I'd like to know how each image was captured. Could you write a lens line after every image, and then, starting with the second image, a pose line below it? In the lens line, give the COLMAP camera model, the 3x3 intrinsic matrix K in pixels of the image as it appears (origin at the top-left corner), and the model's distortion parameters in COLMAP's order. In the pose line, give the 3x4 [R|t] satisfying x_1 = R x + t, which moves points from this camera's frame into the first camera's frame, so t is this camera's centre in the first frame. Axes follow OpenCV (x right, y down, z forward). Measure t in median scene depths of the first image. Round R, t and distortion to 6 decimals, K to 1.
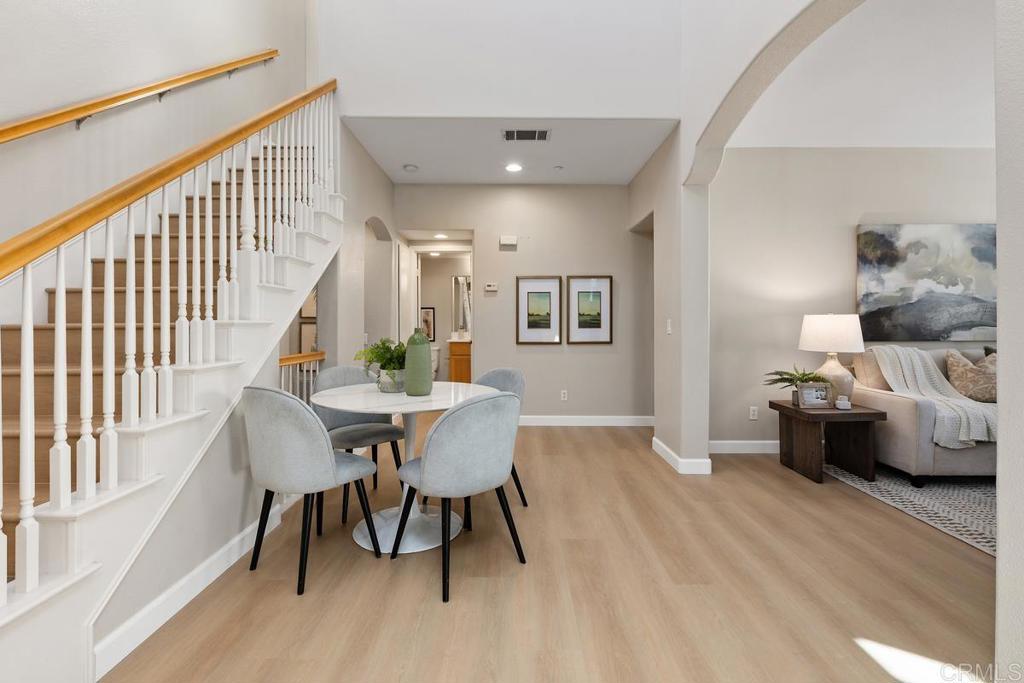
lens RADIAL K [[450.3, 0, 512.4], [0, 450.3, 323.4], [0, 0, 1]] dist [-0.006597, 0.001055]
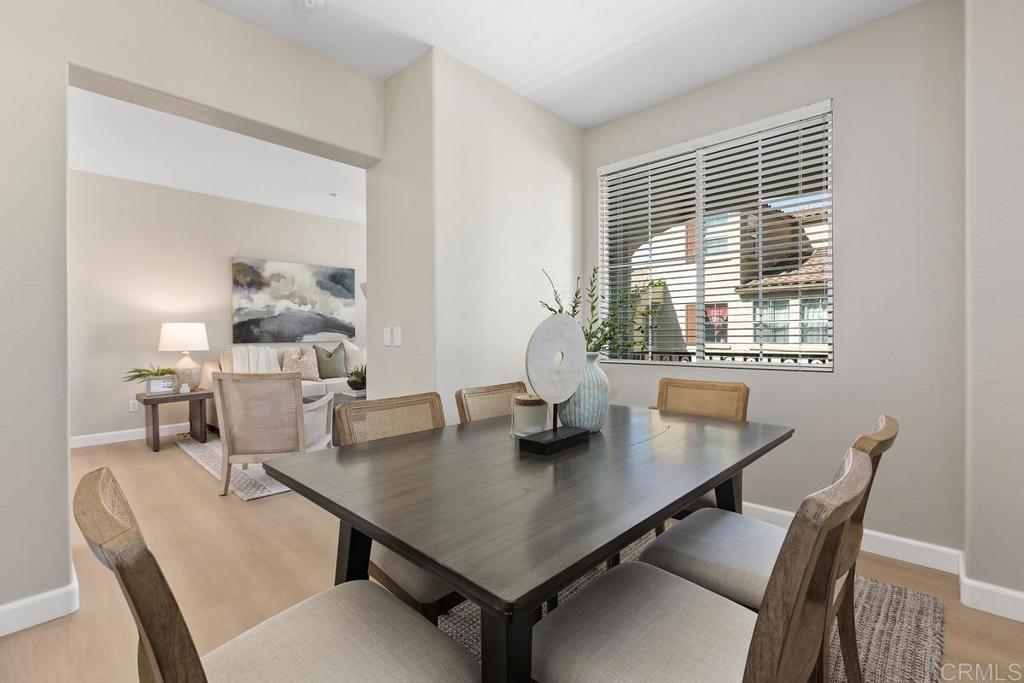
lens RADIAL K [[450.3, 0, 514.8], [0, 450.3, 339.1], [0, 0, 1]] dist [-0.006597, 0.001055]
pose [[0.675462, -0.012469, 0.737289, 0.349649], [0.004493, 0.999908, 0.012794, 0.013300], [-0.737381, -0.005329, 0.675456, -0.537412]]
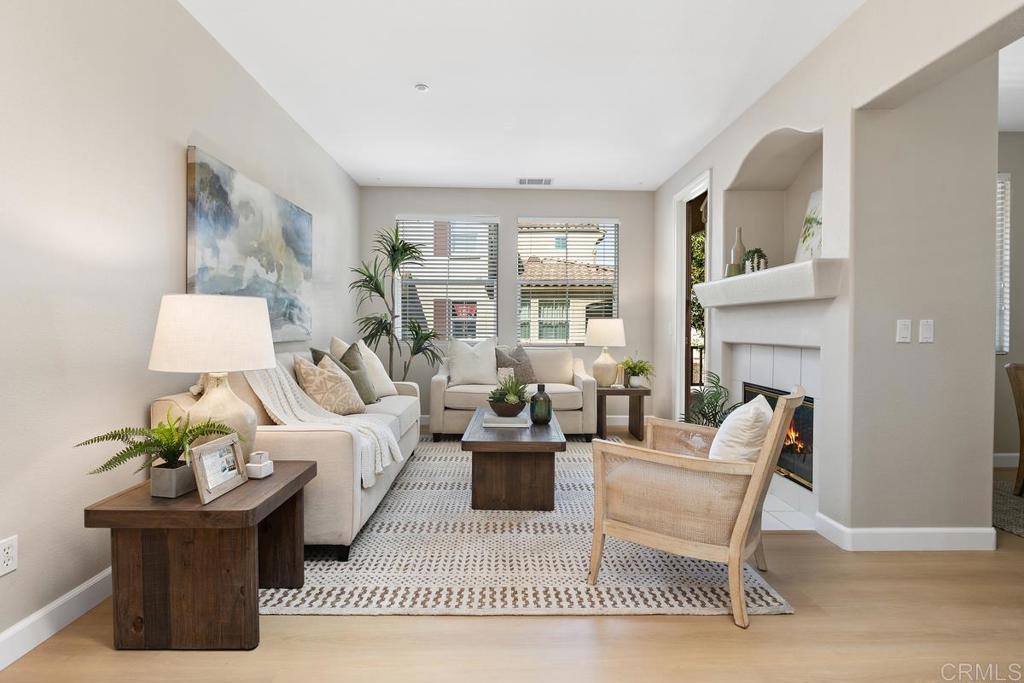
lens RADIAL K [[483.5, 0, 509.0], [0, 483.5, 336.2], [0, 0, 1]] dist [-0.003586, 0.000074]
pose [[-0.023292, -0.016542, 0.999592, 0.140857], [0.000224, 0.999863, 0.016552, 0.014044], [-0.999729, 0.000609, -0.023285, 0.610428]]
